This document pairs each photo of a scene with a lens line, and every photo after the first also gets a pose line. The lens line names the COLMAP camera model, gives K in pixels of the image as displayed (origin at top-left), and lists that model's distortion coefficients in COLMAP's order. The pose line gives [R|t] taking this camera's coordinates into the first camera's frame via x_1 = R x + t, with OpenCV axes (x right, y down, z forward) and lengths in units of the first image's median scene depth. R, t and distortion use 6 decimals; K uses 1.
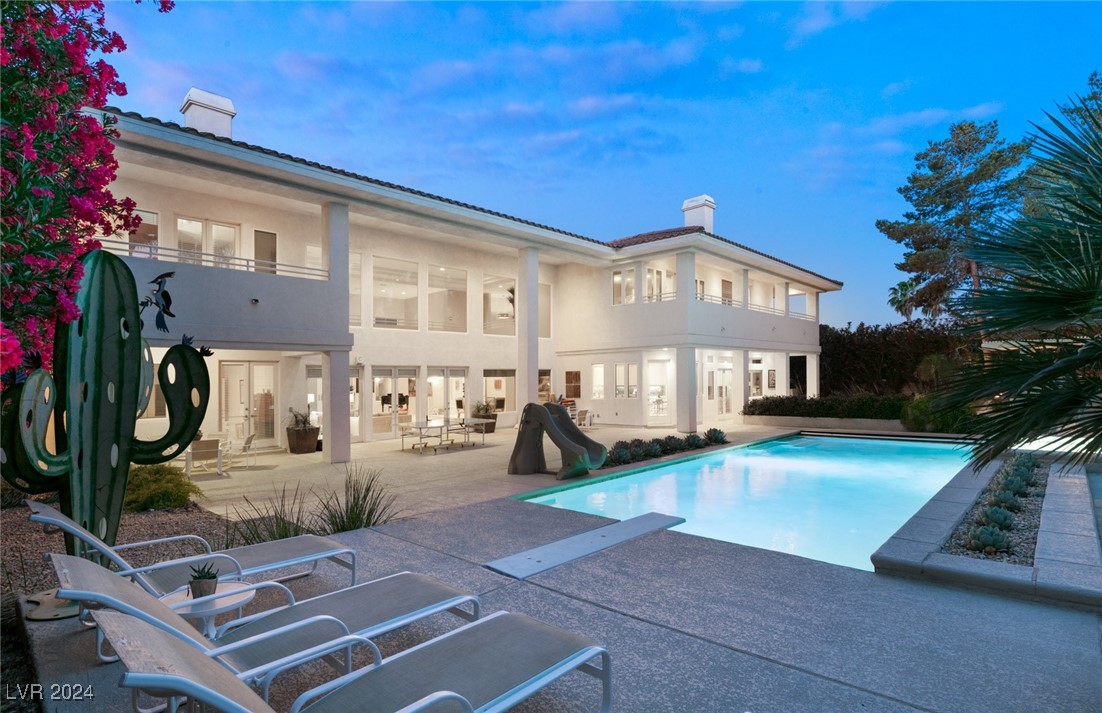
lens RADIAL K [[560.0, 0, 551.0], [0, 560.0, 356.5], [0, 0, 1]] dist [0.000319, -0.000101]
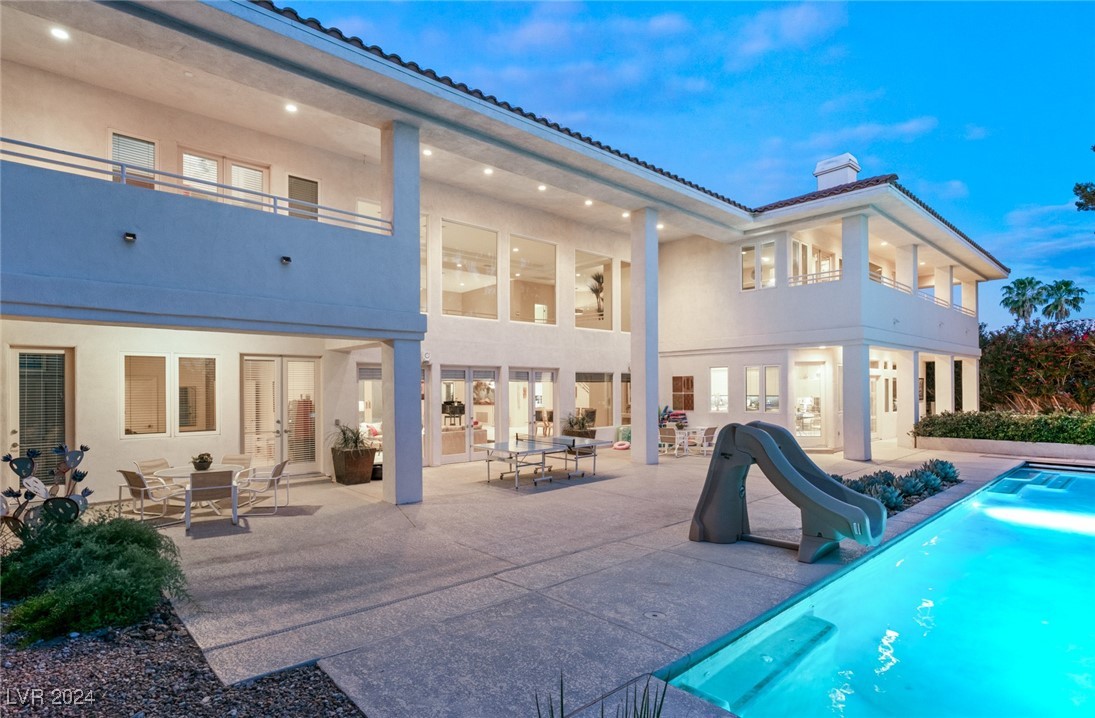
lens RADIAL K [[567.2, 0, 546.9], [0, 567.2, 377.3], [0, 0, 1]] dist [-0.000717, -0.000094]
pose [[0.997197, 0.010037, -0.074140, -0.112358], [-0.008332, 0.999695, 0.023265, 0.013071], [0.074351, -0.022582, 0.996976, 0.232226]]
